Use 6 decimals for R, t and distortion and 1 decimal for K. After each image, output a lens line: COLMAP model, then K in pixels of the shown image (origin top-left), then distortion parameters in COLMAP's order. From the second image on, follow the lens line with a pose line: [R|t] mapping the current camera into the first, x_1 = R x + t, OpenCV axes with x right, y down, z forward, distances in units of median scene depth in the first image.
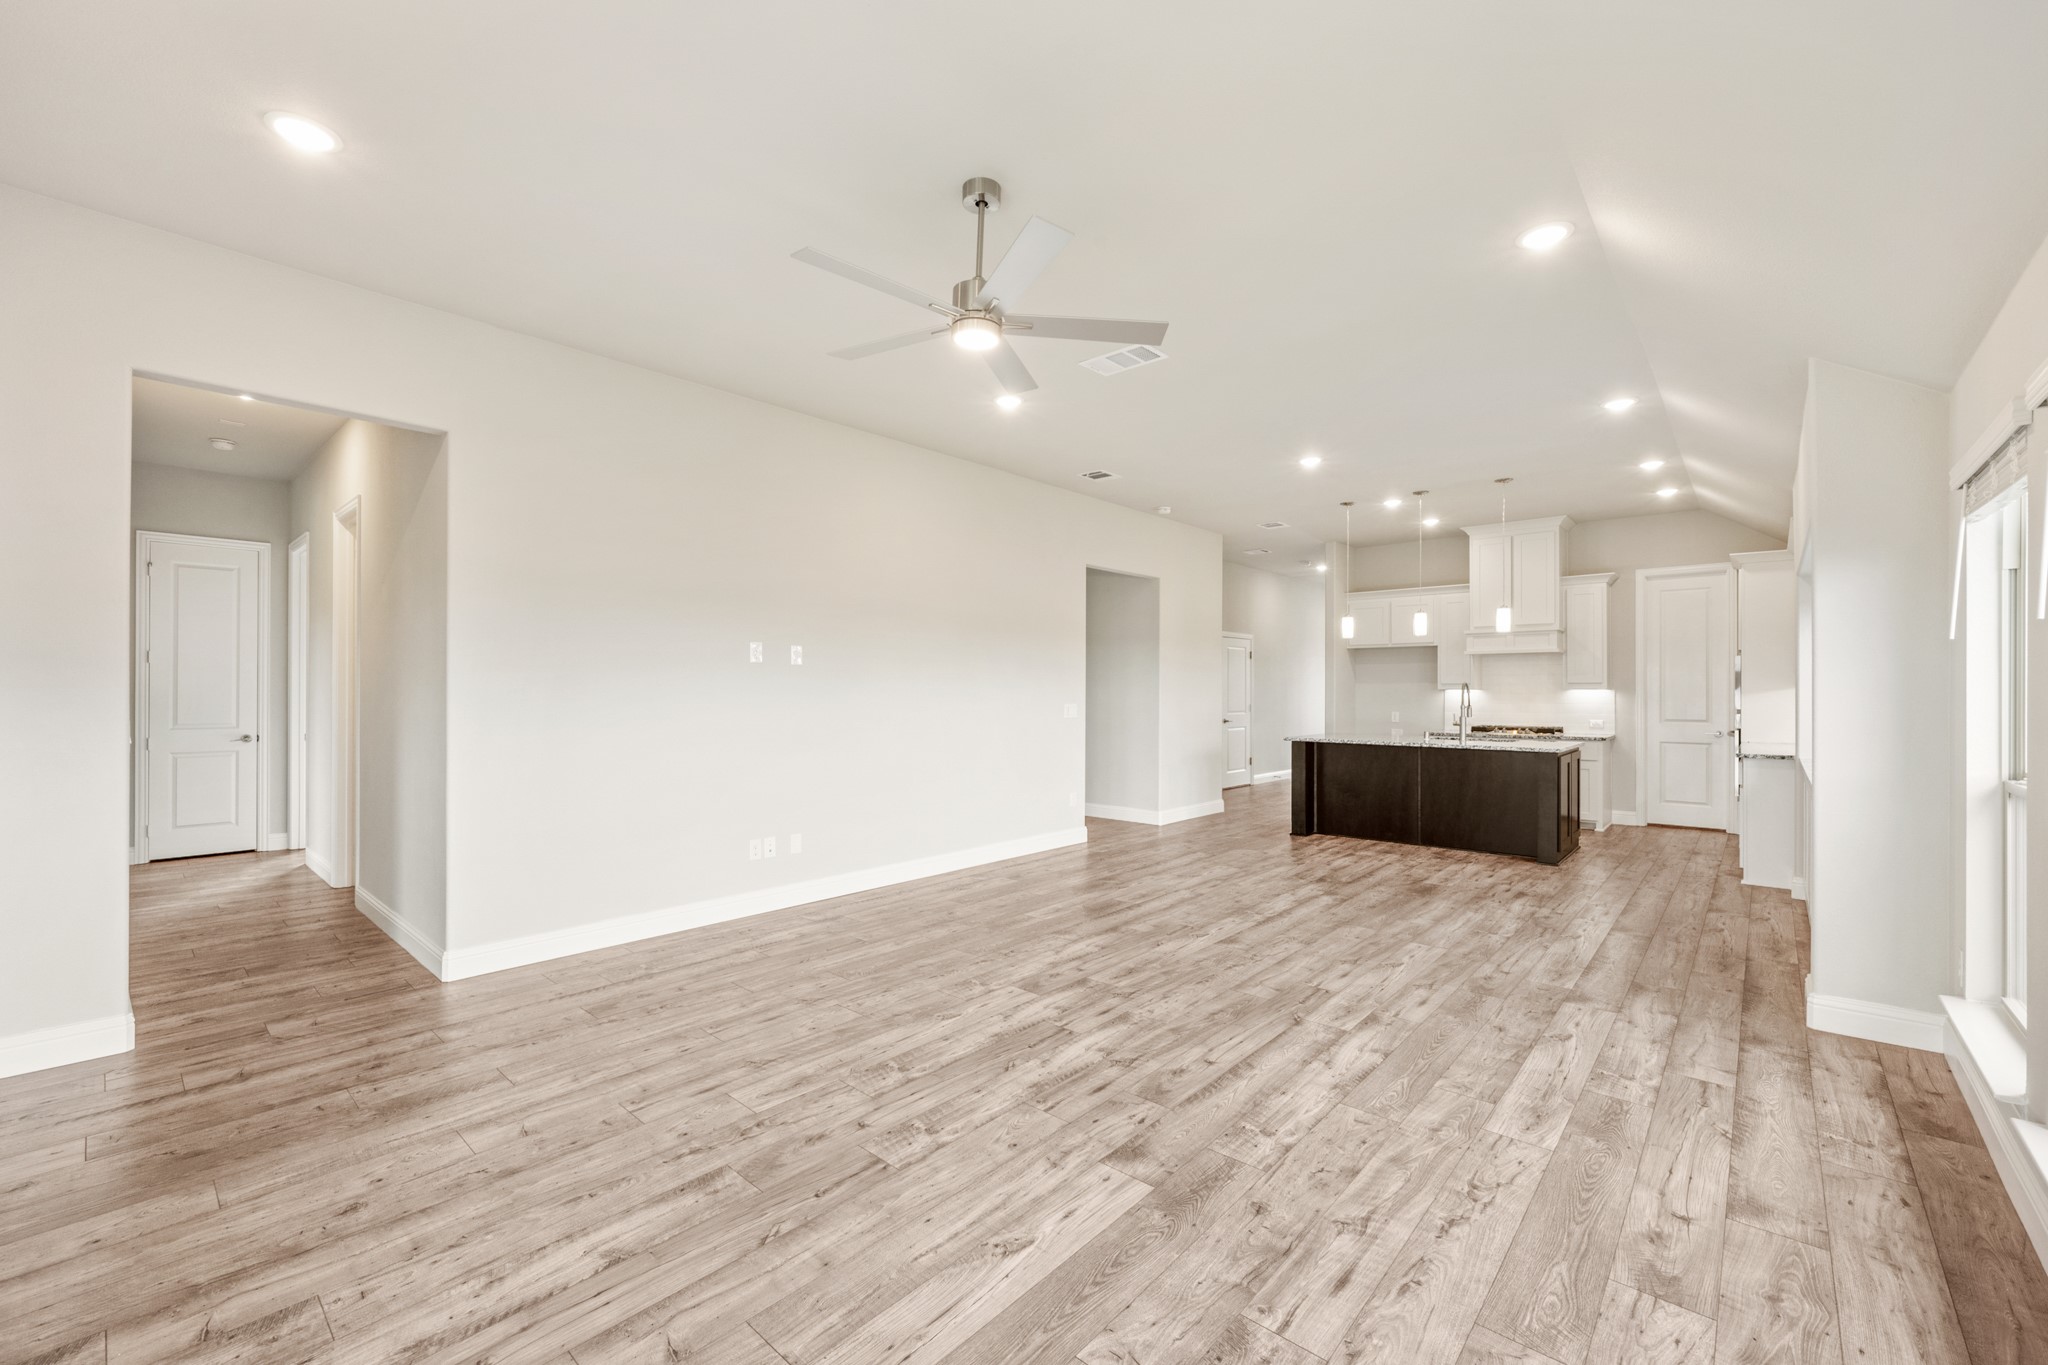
lens RADIAL K [[828.4, 0, 1016.9], [0, 828.4, 687.6], [0, 0, 1]] dist [-0.000945, 0.000236]
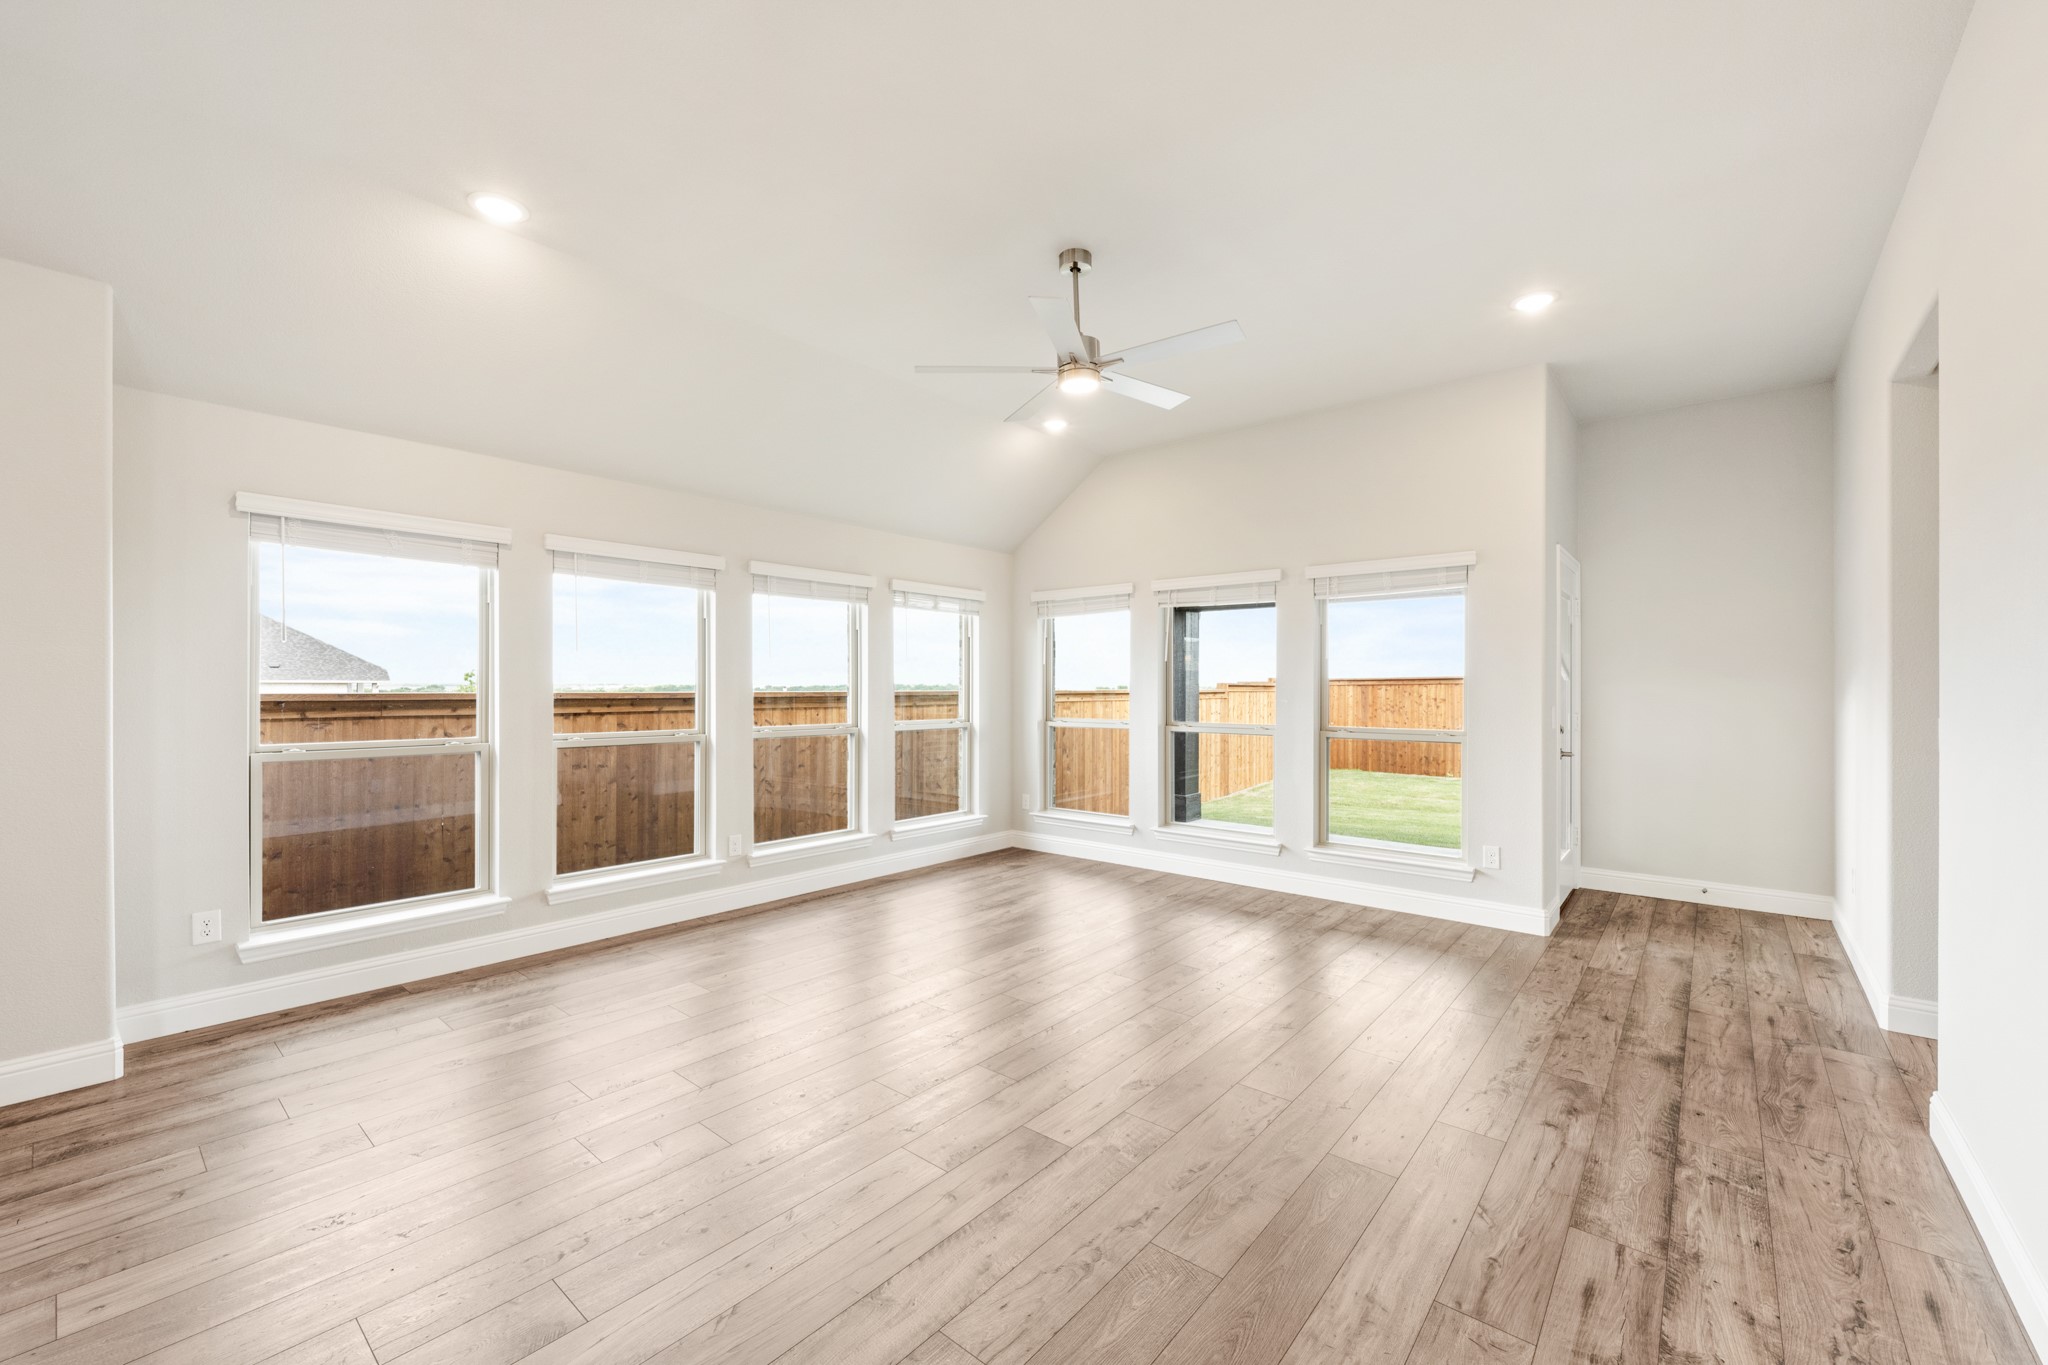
lens RADIAL K [[821.2, 0, 1024.2], [0, 821.2, 690.2], [0, 0, 1]] dist [-0.001135, -0.000117]
pose [[-0.999352, -0.003239, -0.035844, 0.040915], [-0.003292, 0.999994, 0.001431, 0.005104], [0.035839, 0.001548, -0.999356, 1.292789]]
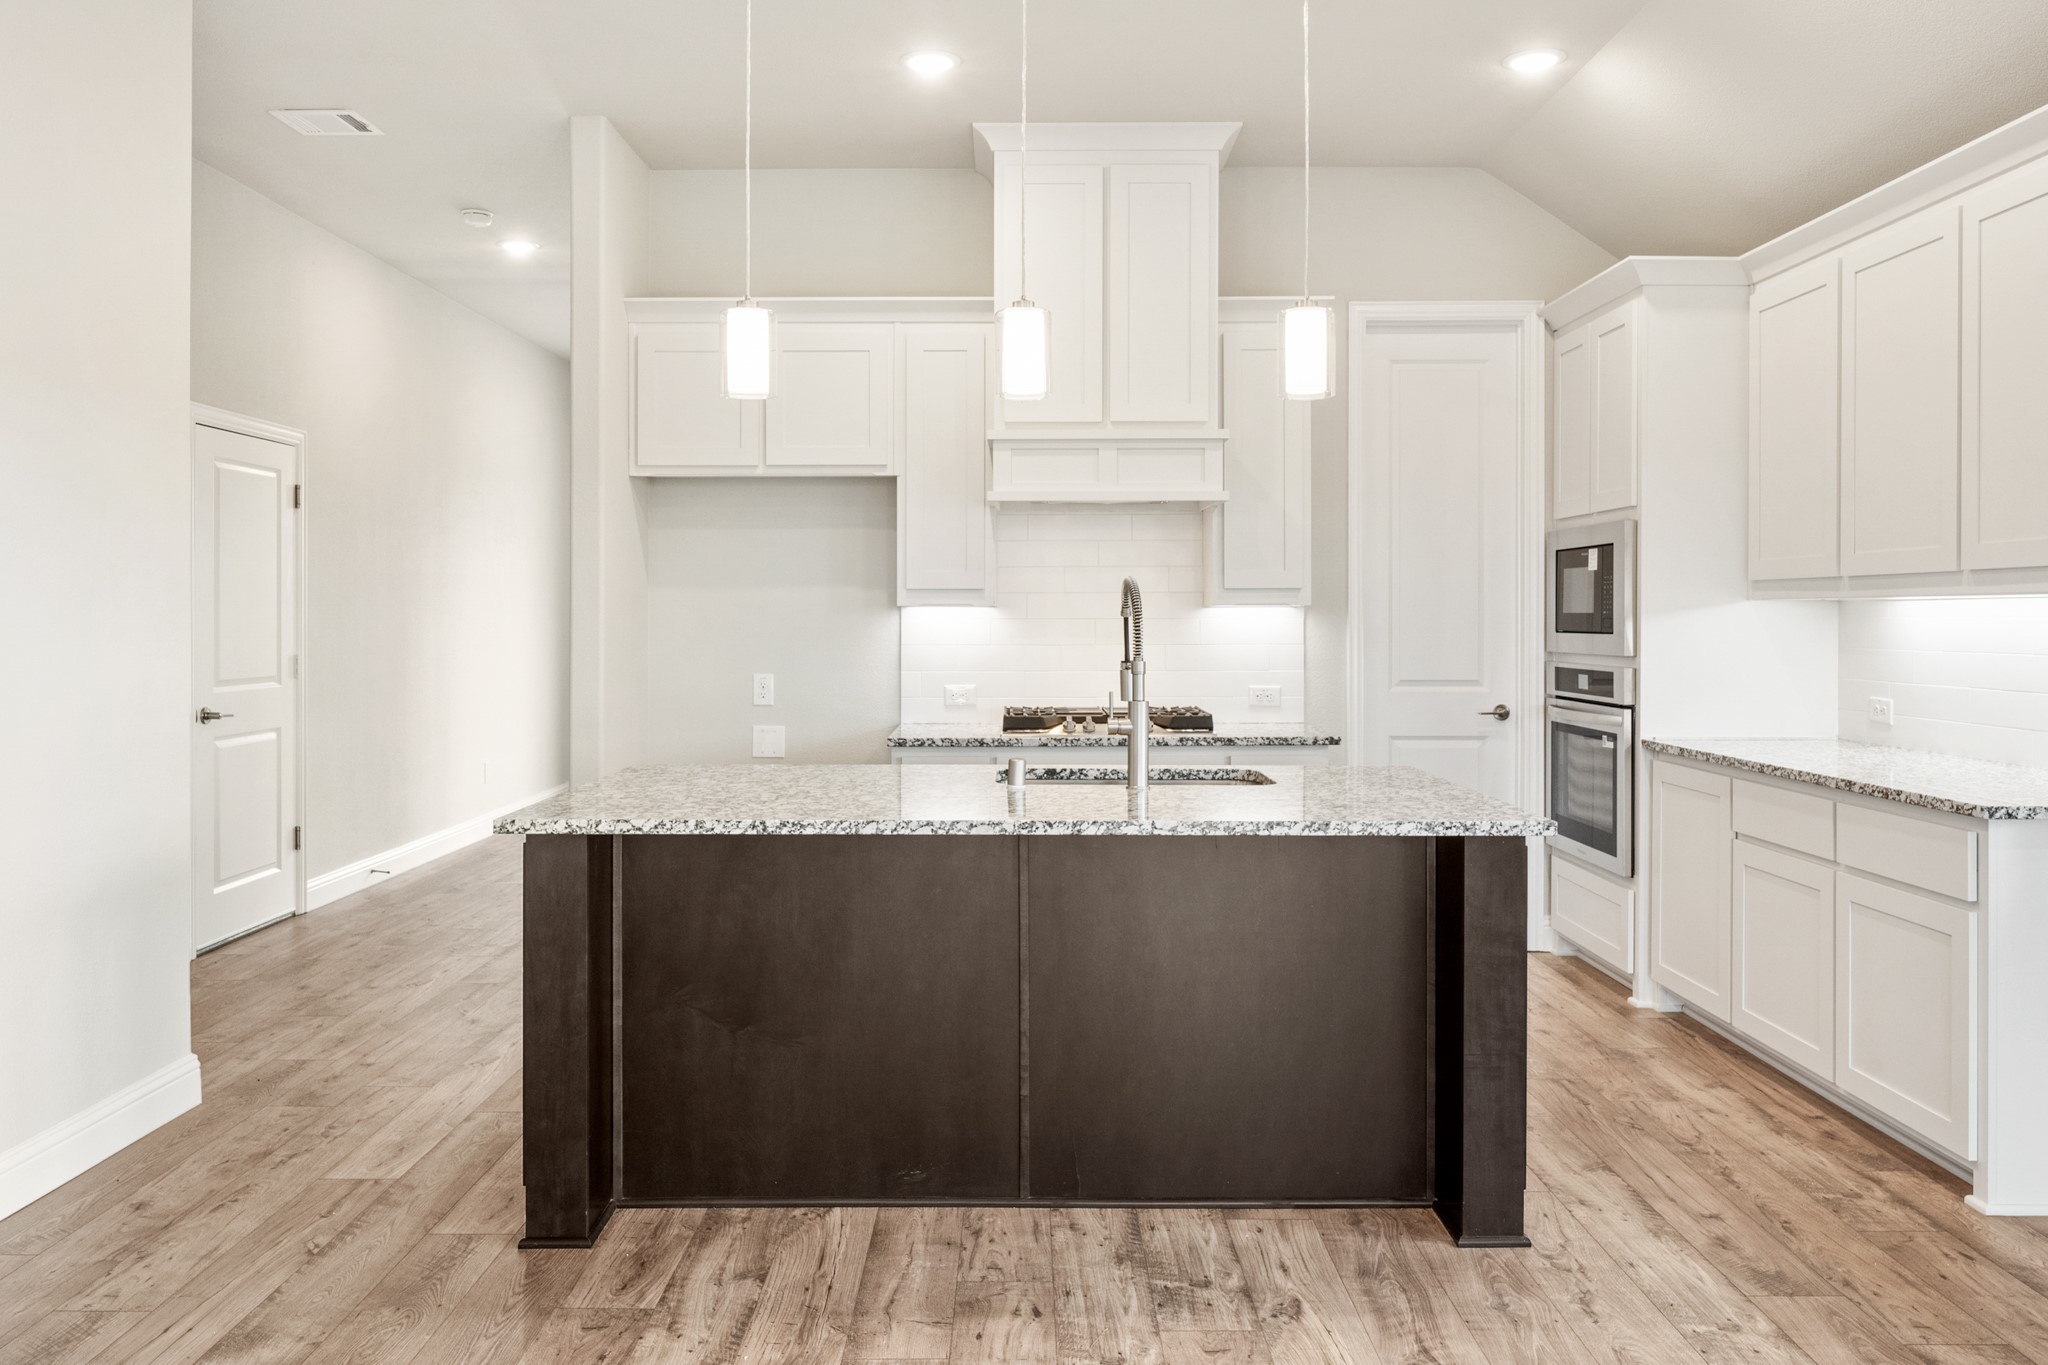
lens RADIAL K [[1528.9, 0, 1007.3], [0, 1528.9, 617.3], [0, 0, 1]] dist [-0.003719, 0.005047]
pose [[0.746535, -0.003710, 0.665336, 0.246697], [-0.001229, 0.999975, 0.006955, 0.004928], [-0.665345, -0.006010, 0.746512, 0.974082]]
